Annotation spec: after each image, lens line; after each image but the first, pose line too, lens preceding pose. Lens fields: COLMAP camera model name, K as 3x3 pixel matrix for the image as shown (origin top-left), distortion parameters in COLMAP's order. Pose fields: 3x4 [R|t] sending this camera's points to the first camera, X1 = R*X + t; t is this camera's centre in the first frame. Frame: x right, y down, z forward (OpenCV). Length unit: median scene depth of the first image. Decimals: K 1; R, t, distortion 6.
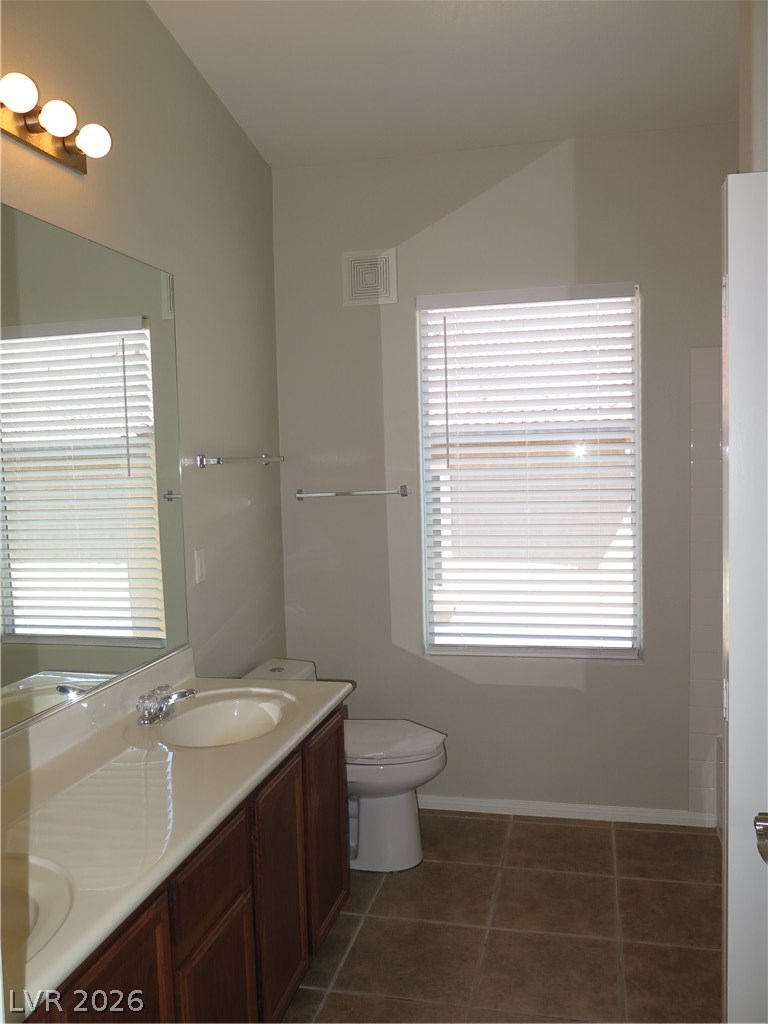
lens RADIAL K [[852.2, 0, 384.0], [0, 852.2, 512.0], [0, 0, 1]] dist [-0.014349, 0.000980]
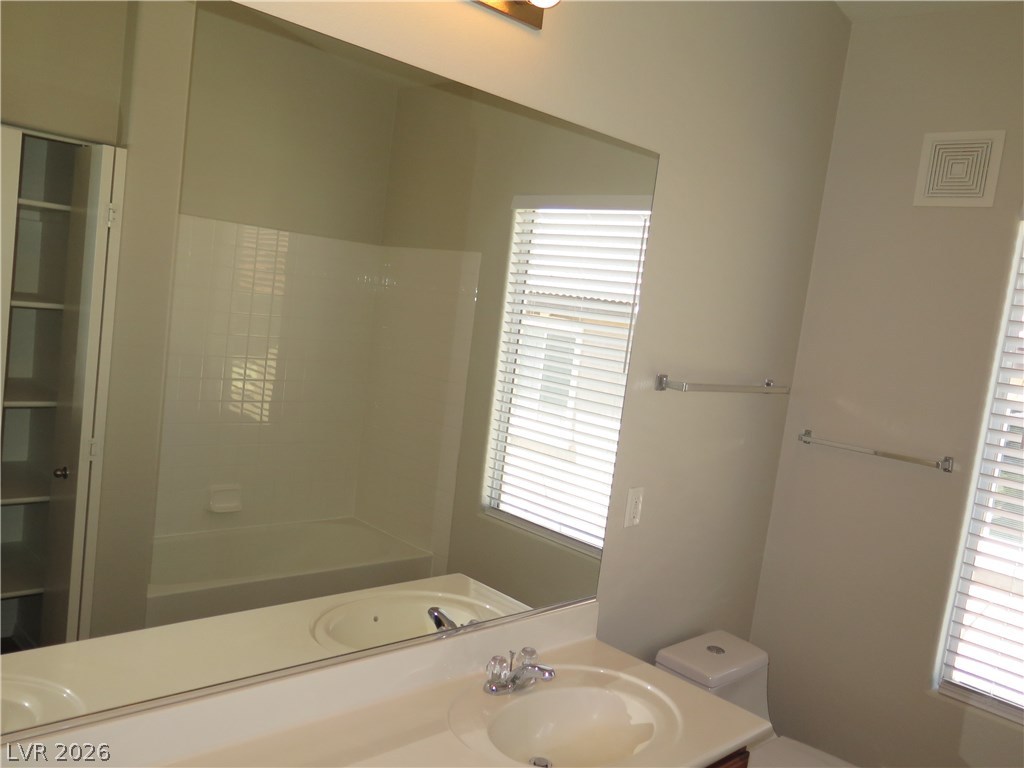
lens RADIAL K [[852.2, 0, 555.4], [0, 852.2, 384.0], [0, 0, 1]] dist [-0.014349, 0.000980]
pose [[0.840521, 0.189377, -0.507603, 0.101560], [-0.183374, 0.981062, 0.062374, -0.079526], [0.509802, 0.040655, 0.859331, 0.213190]]
